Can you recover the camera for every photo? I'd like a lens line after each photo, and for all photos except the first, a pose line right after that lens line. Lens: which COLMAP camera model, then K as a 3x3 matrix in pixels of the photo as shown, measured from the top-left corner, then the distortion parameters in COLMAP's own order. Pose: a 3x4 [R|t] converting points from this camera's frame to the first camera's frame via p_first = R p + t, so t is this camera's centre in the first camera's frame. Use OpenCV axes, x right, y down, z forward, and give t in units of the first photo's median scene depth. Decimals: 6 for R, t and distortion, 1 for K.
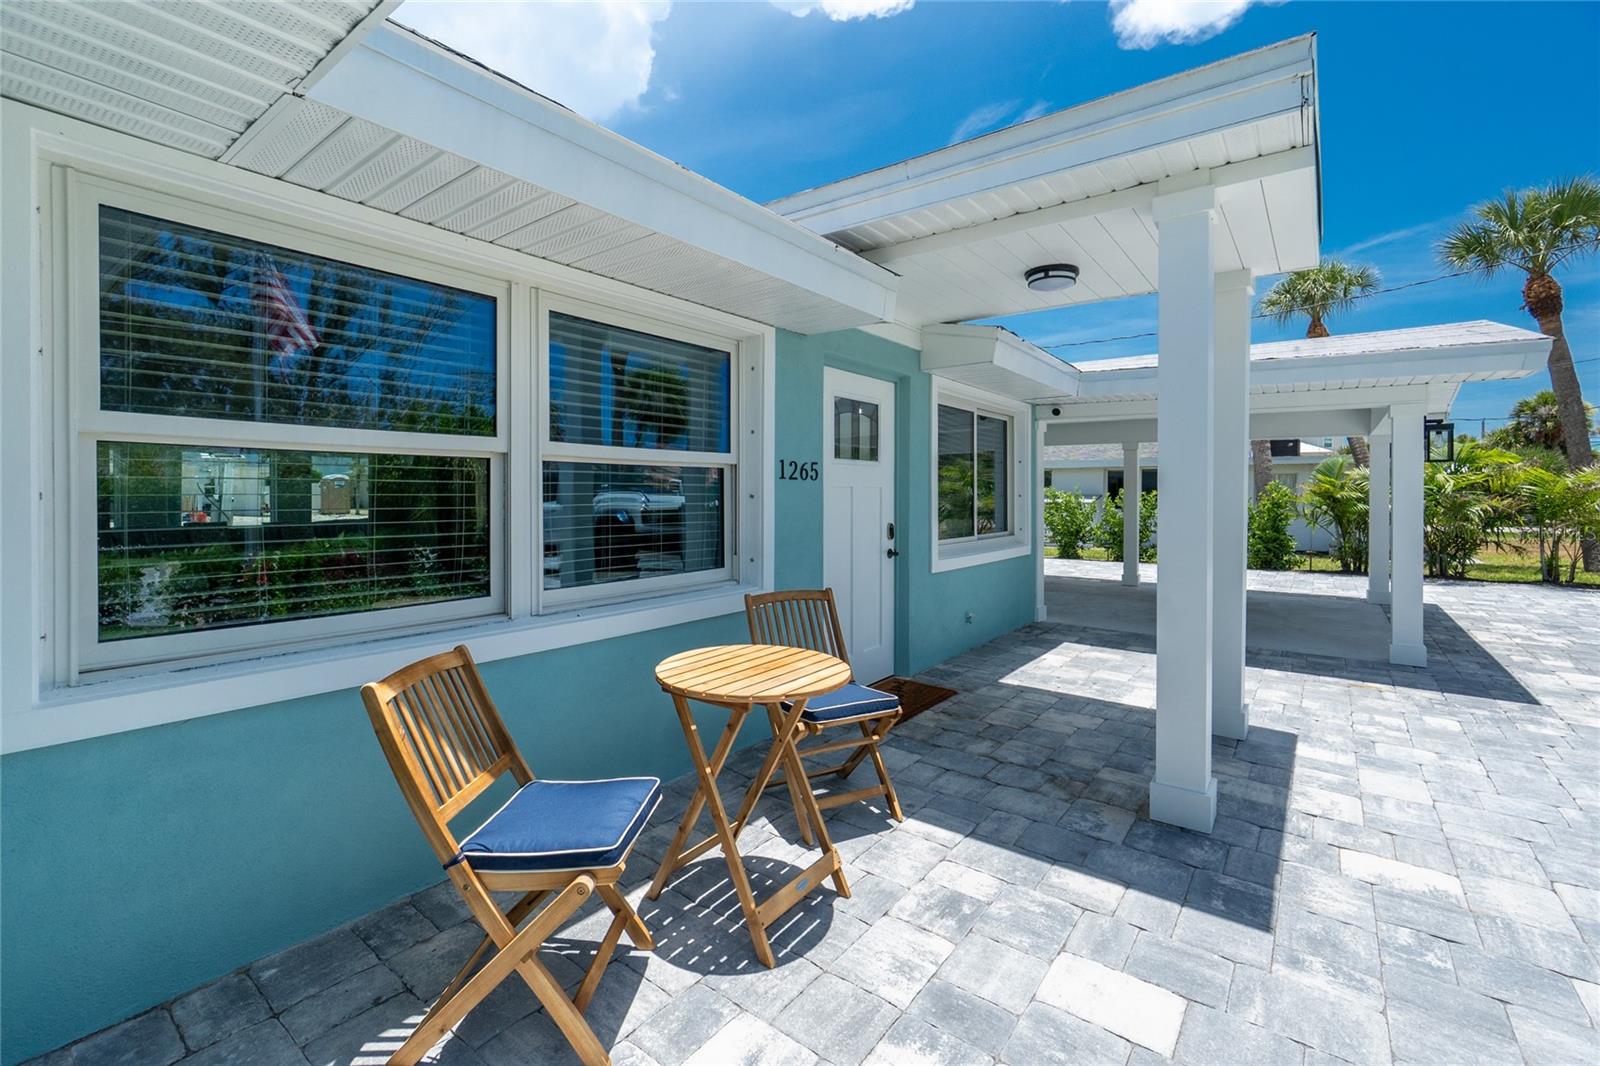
lens RADIAL K [[688.4, 0, 812.5], [0, 688.4, 496.4], [0, 0, 1]] dist [-0.001375, 0.000060]
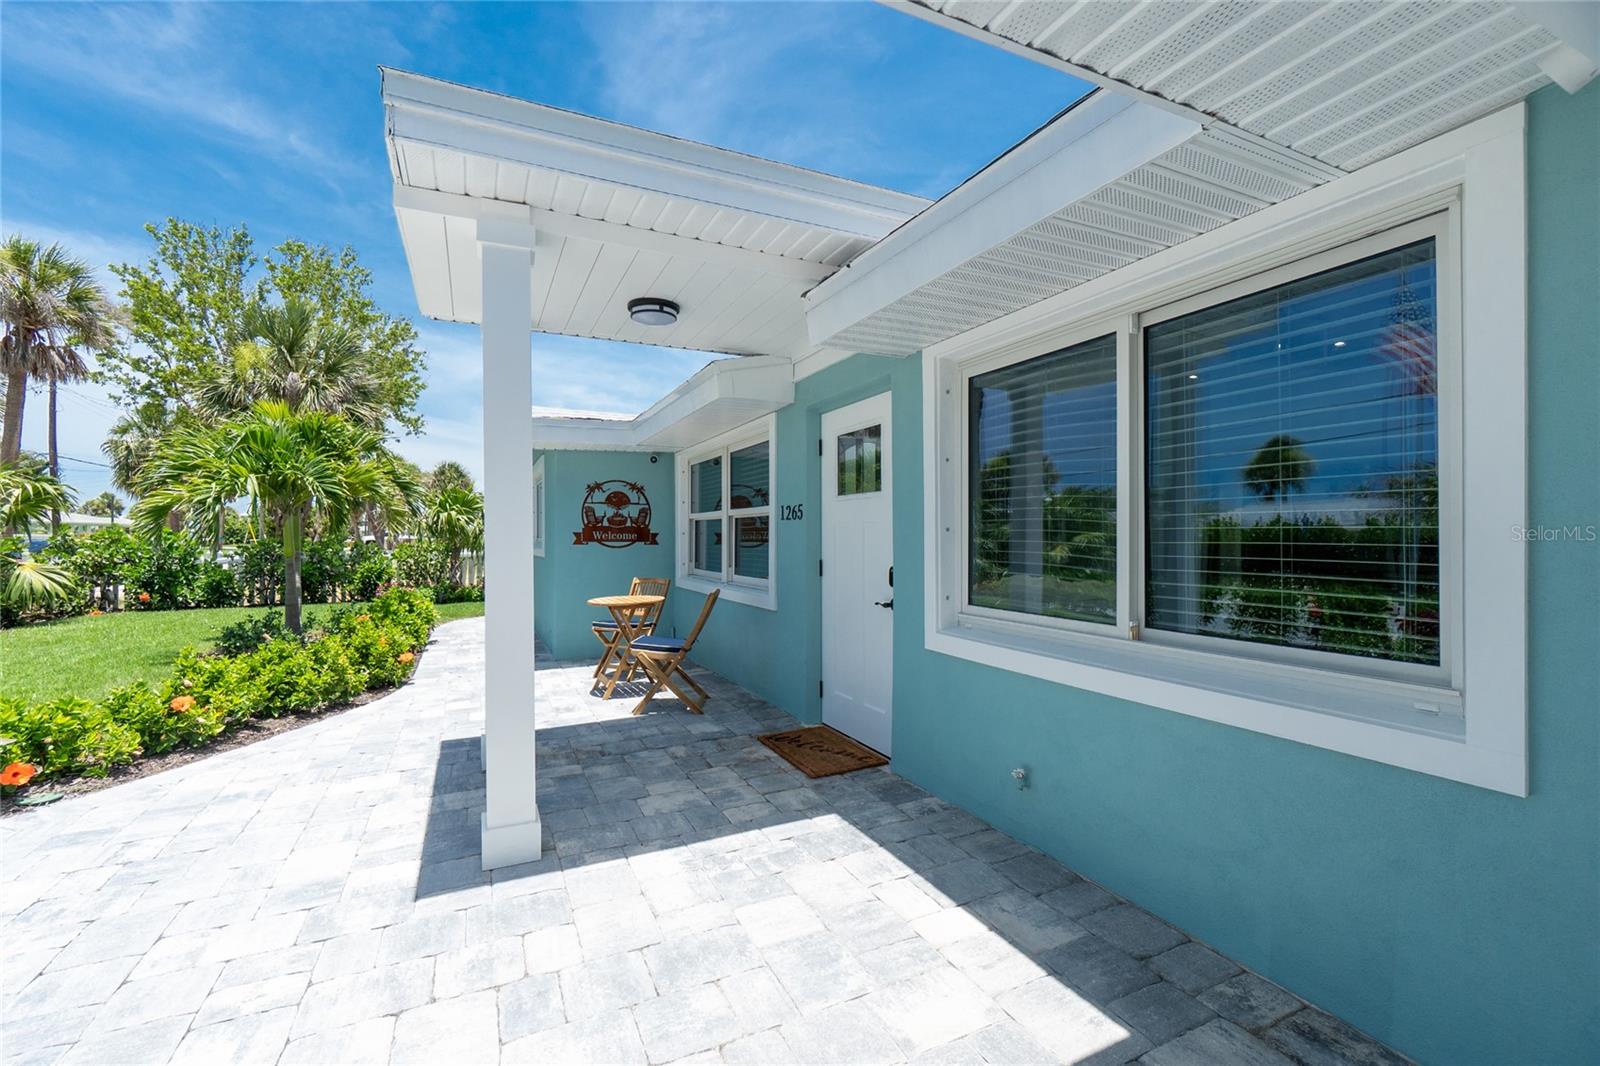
lens RADIAL K [[685.2, 0, 786.9], [0, 685.2, 541.4], [0, 0, 1]] dist [-0.024141, -0.000030]
pose [[-0.476539, 0.002908, -0.879148, 1.215337], [-0.005202, 0.999968, 0.006127, 0.008148], [0.879138, 0.007493, -0.476509, 1.781629]]
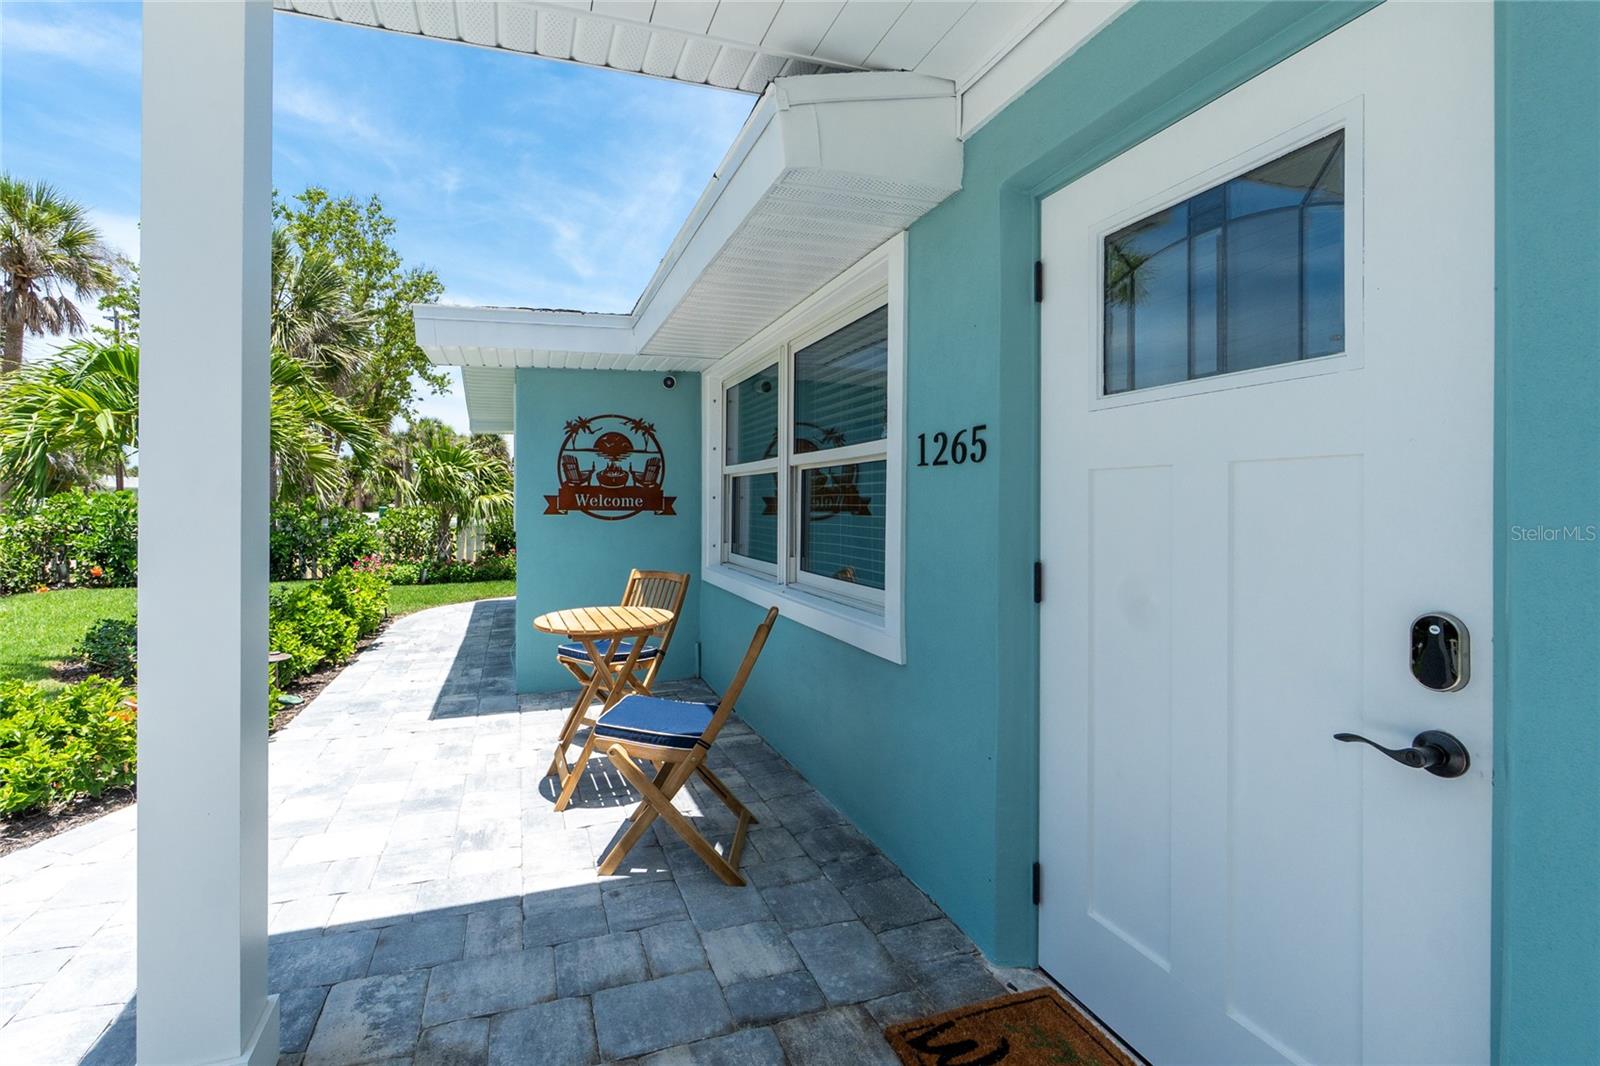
lens RADIAL K [[716.1, 0, 718.2], [0, 716.1, 512.4], [0, 0, 1]] dist [-0.001286, -0.000120]
pose [[-0.609205, 0.005083, -0.792996, 0.602710], [-0.008509, 0.999880, 0.012947, 0.008756], [0.792967, 0.014635, -0.609089, 1.344415]]
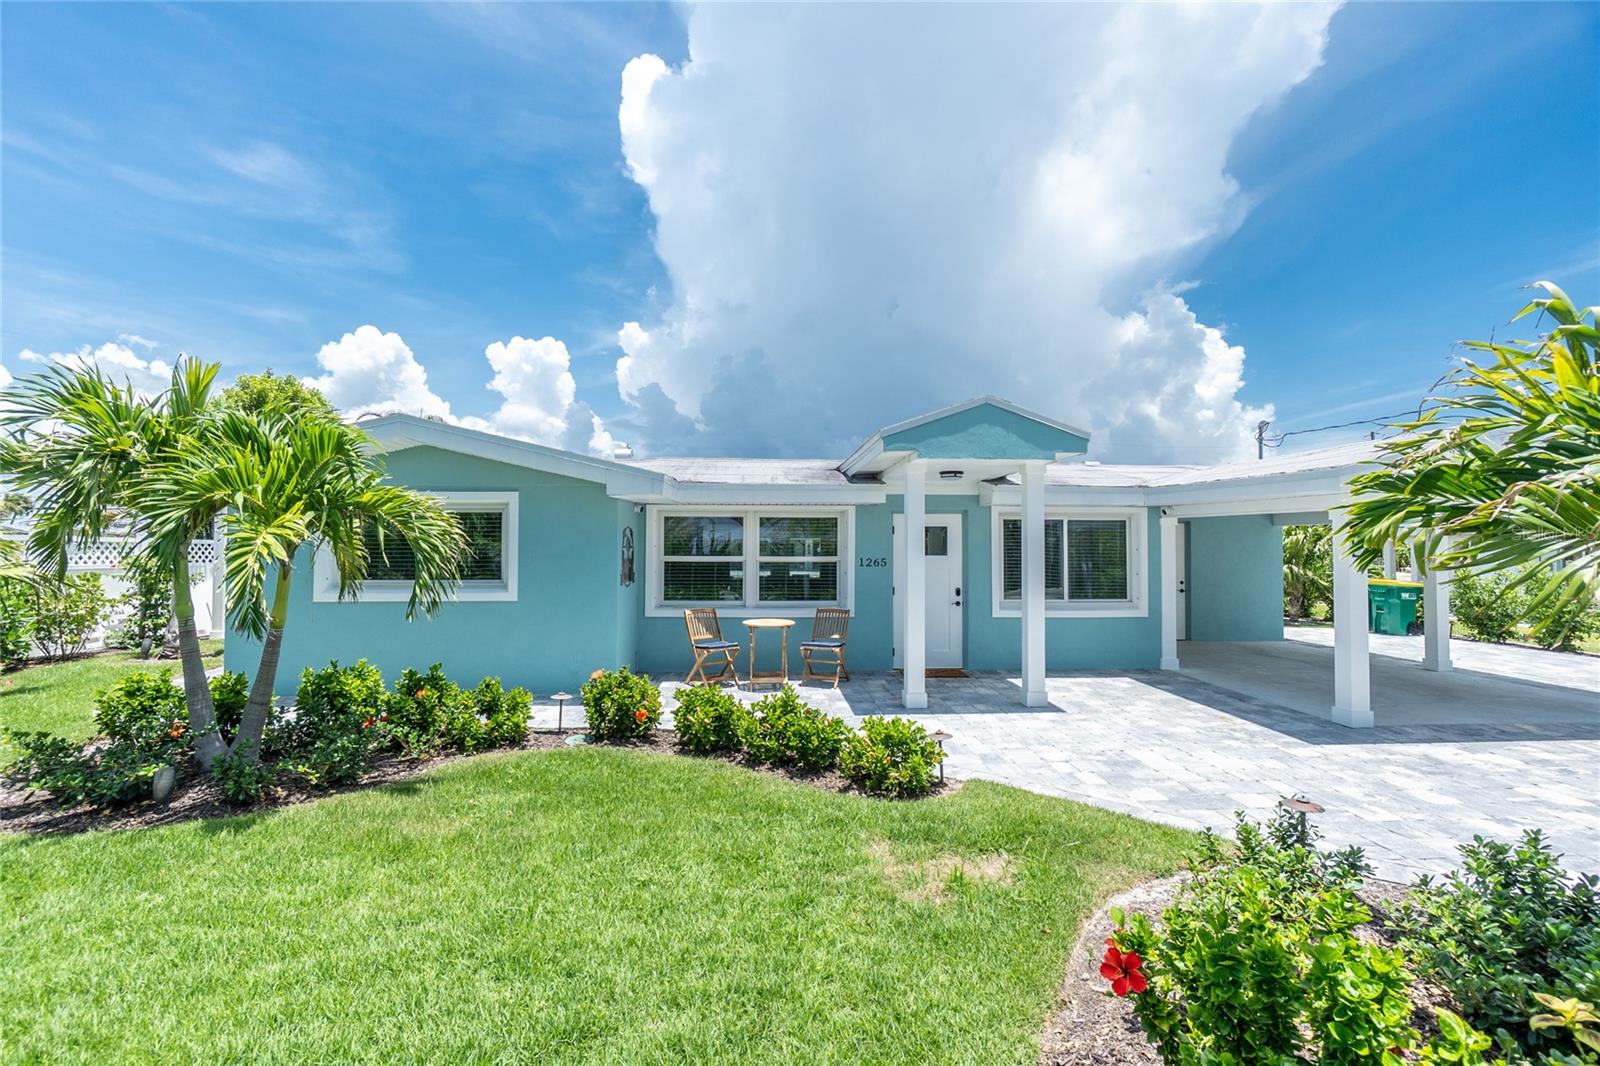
lens RADIAL K [[714.1, 0, 800.0], [0, 714.1, 533.0], [0, 0, 1]] dist [-0.005194, -0.000002]
pose [[0.648399, -0.025219, -0.760883, 1.878141], [-0.003871, 0.999329, -0.036422, -0.053700], [0.761291, 0.026561, 0.647866, -0.864832]]
